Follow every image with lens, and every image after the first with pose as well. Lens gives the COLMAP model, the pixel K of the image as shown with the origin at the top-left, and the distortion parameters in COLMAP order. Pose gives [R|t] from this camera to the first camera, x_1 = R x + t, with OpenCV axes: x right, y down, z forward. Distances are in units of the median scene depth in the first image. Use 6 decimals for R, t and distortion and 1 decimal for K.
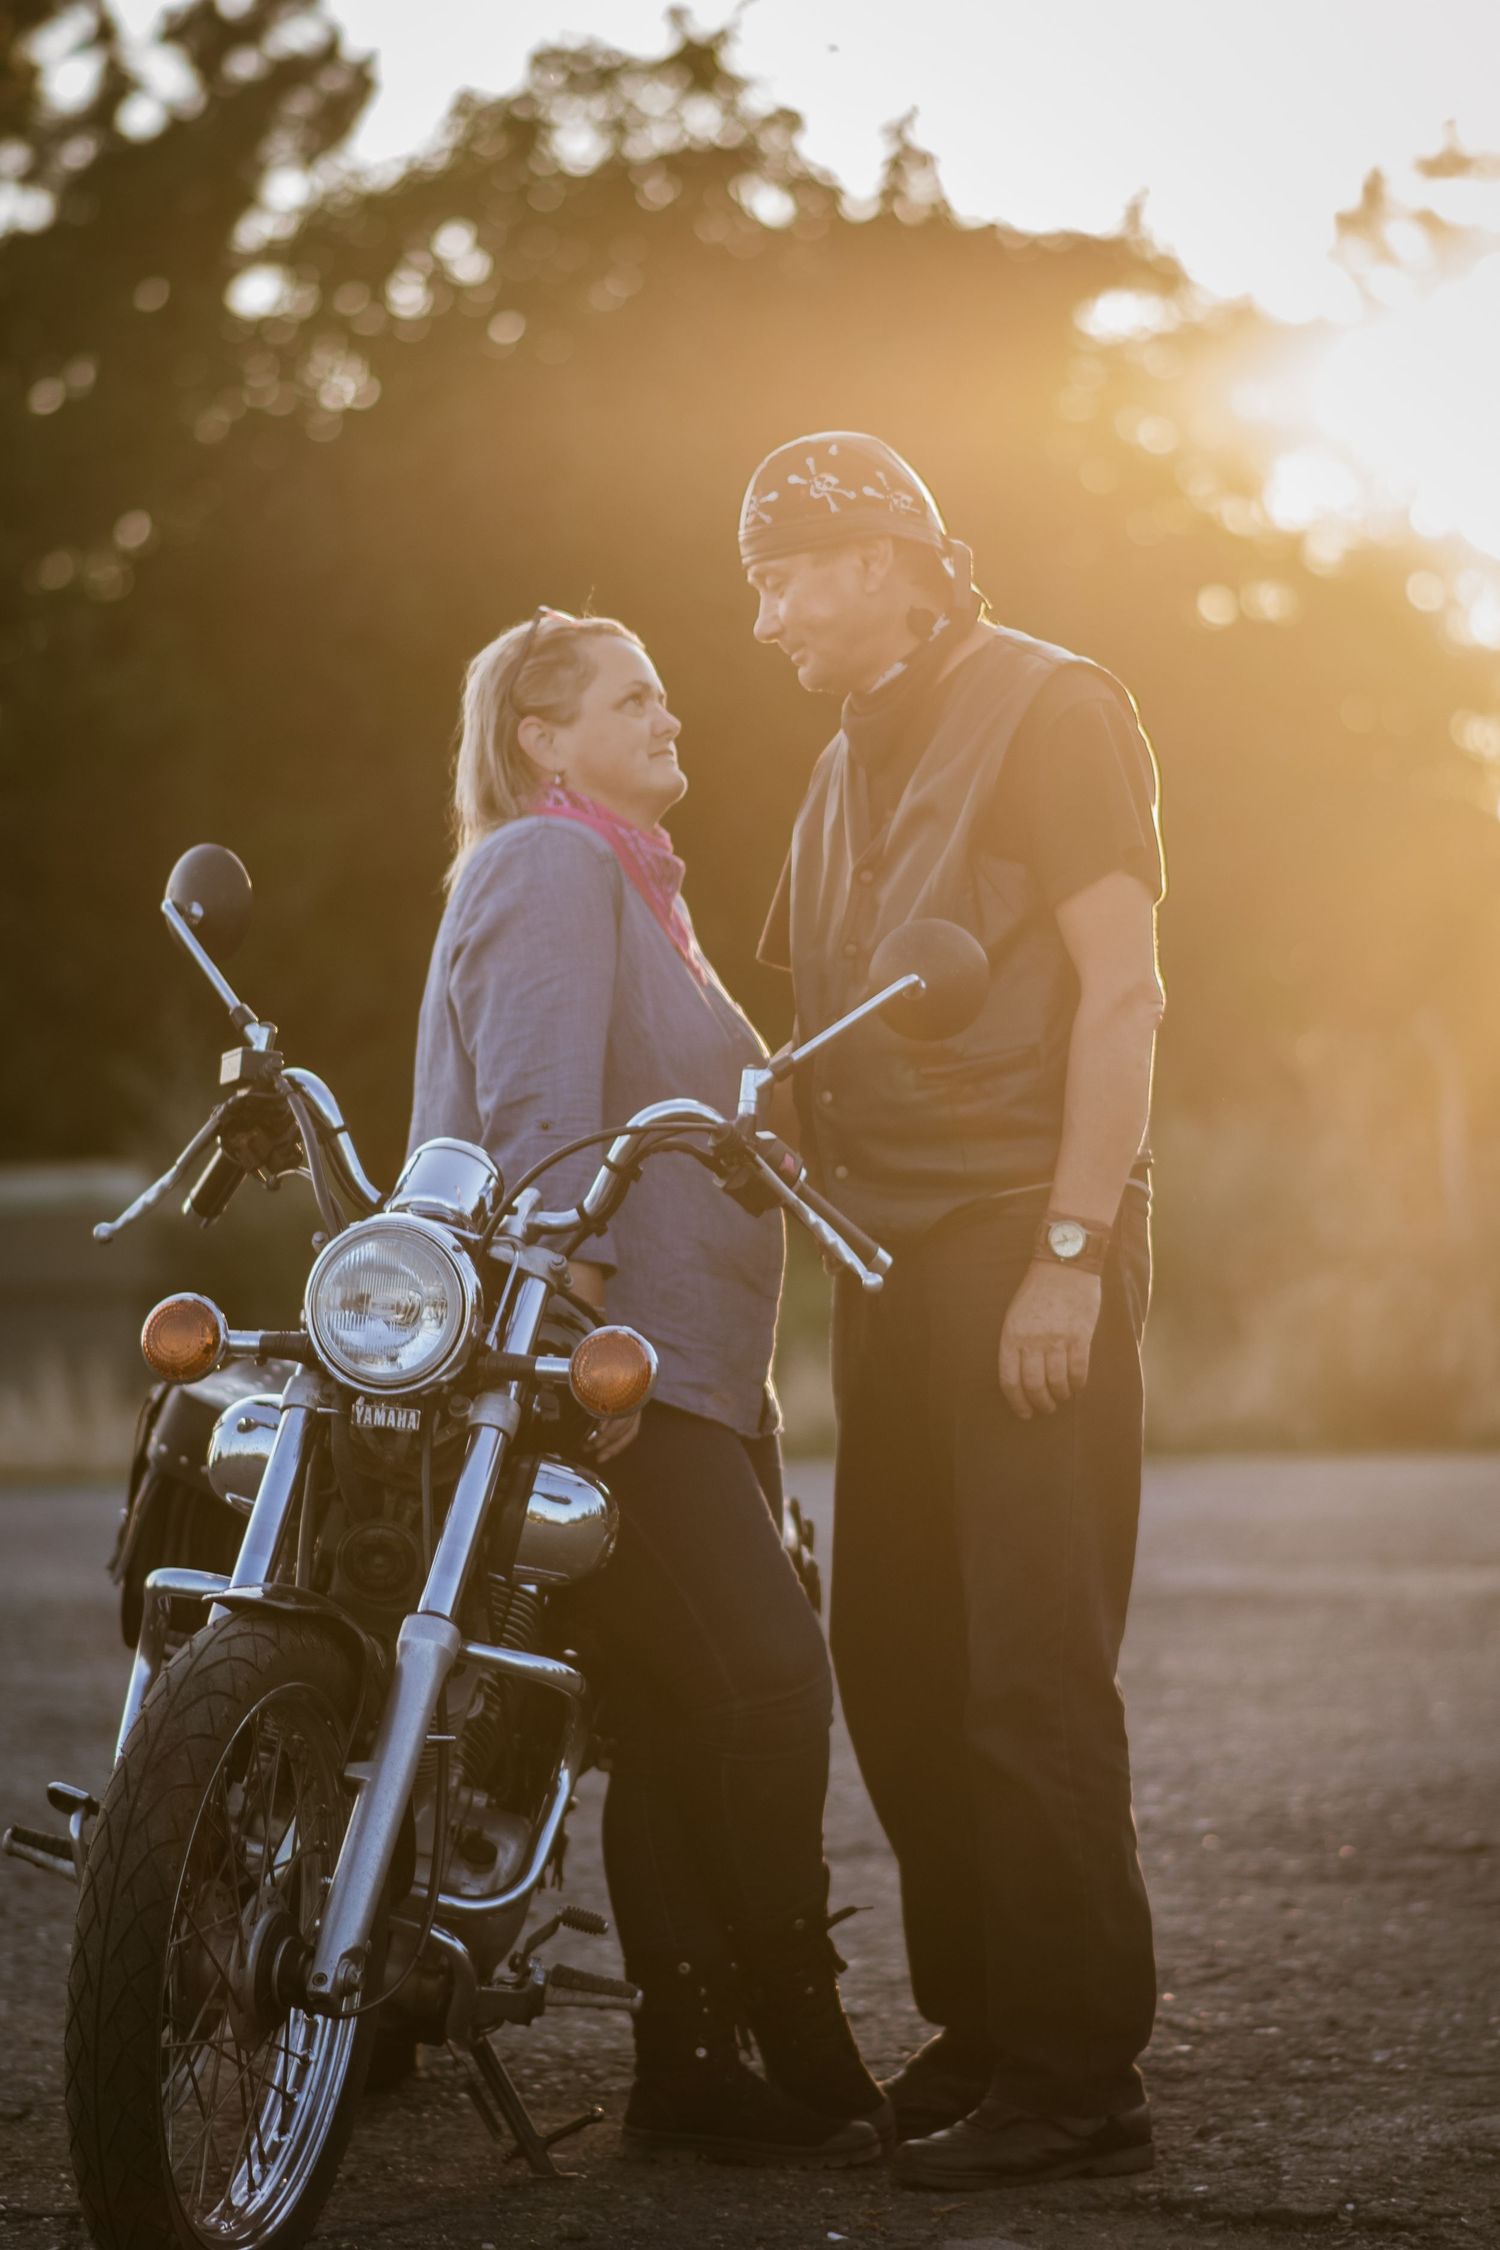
lens RADIAL K [[8164.1, 0, 750.0], [0, 8164.1, 1125.0], [0, 0, 1]] dist [-0.279476, 25.336970]
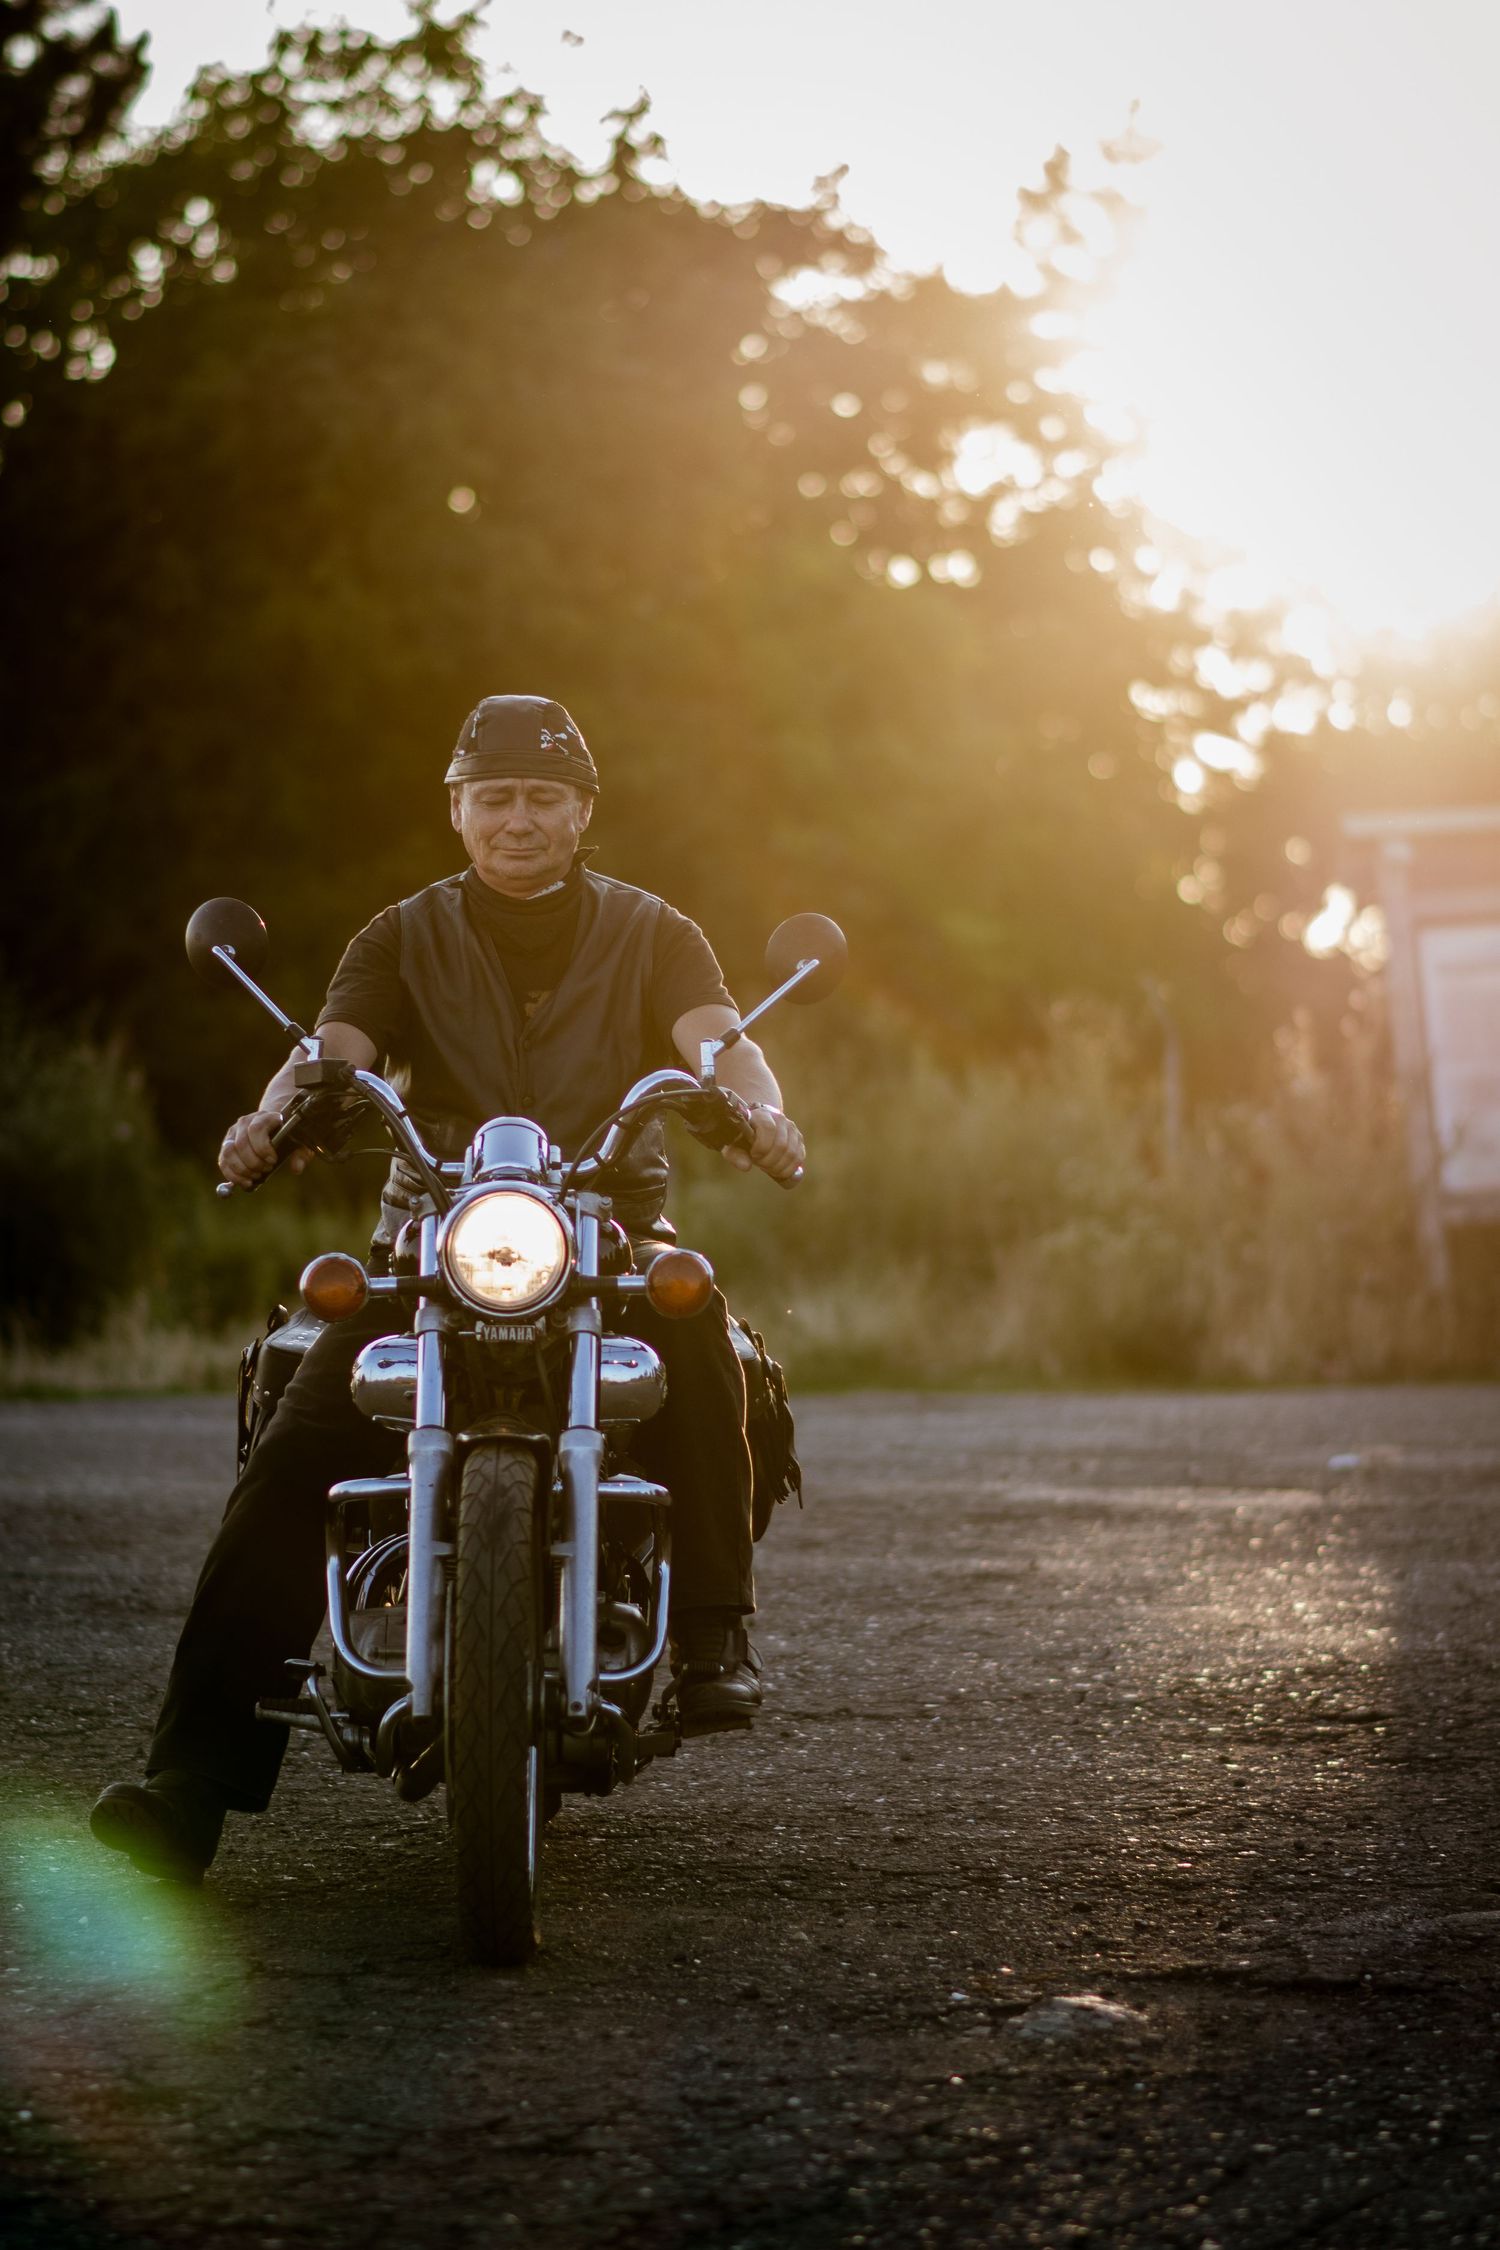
lens RADIAL K [[8113.9, 0, 750.0], [0, 8113.9, 1125.0], [0, 0, 1]] dist [0.035264, 26.376506]
pose [[0.998989, 0.007998, 0.044239, -0.049705], [-0.008265, 0.999949, 0.005840, -0.001095], [-0.044190, -0.006200, 0.999004, -0.142719]]
